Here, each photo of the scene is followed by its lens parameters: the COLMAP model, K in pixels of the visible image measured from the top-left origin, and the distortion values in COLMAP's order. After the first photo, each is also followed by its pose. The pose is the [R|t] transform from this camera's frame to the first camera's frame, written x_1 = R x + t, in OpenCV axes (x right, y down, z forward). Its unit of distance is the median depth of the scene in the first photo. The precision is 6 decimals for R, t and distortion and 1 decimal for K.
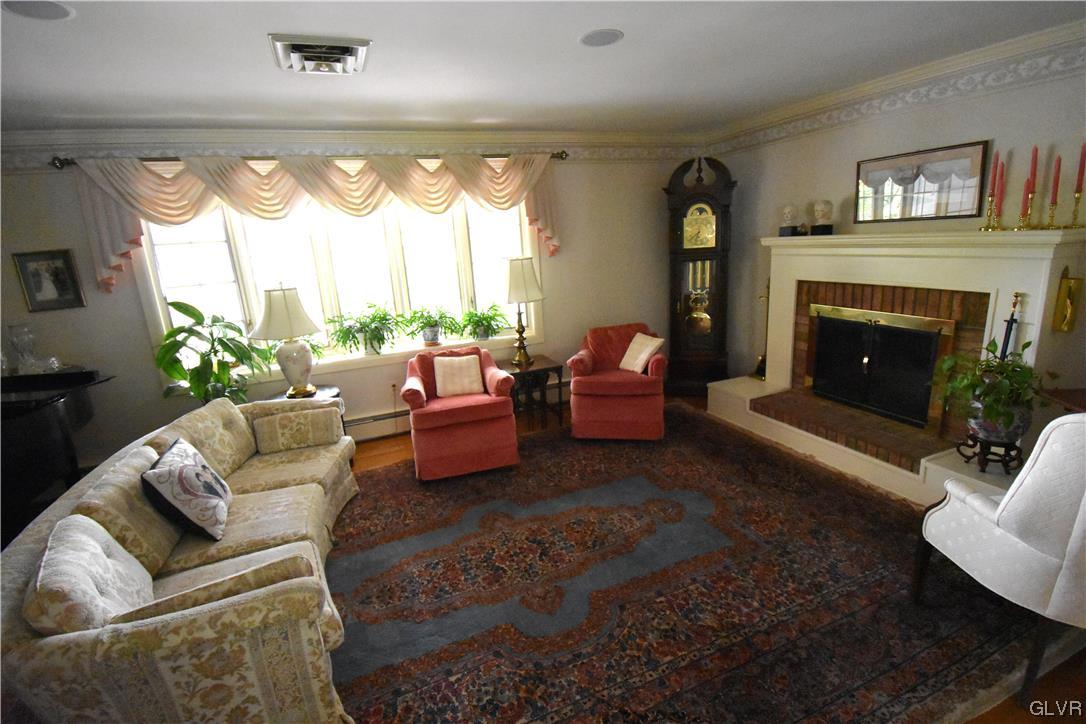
lens RADIAL K [[511.9, 0, 539.9], [0, 511.9, 360.3], [0, 0, 1]] dist [0.000350, -0.002284]
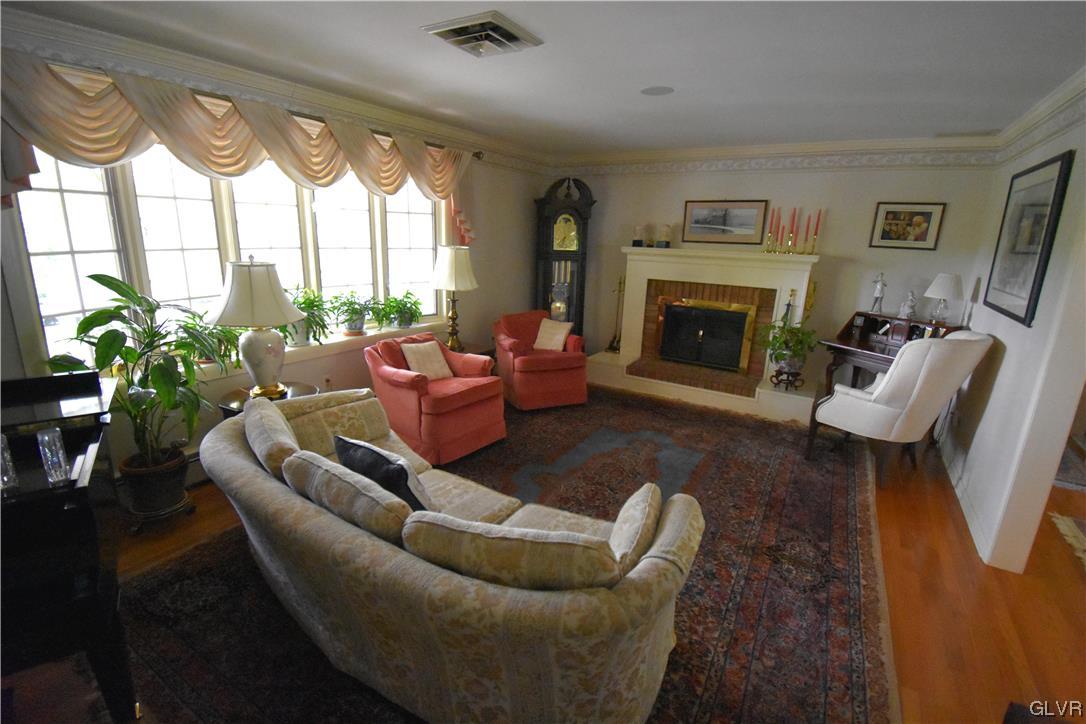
lens RADIAL K [[489.2, 0, 548.3], [0, 489.2, 365.6], [0, 0, 1]] dist [0.011063, -0.017561]
pose [[0.798709, -0.067707, 0.597896, -0.553534], [0.057450, 0.997691, 0.036235, 0.017190], [-0.598968, 0.005408, 0.800754, 0.093217]]
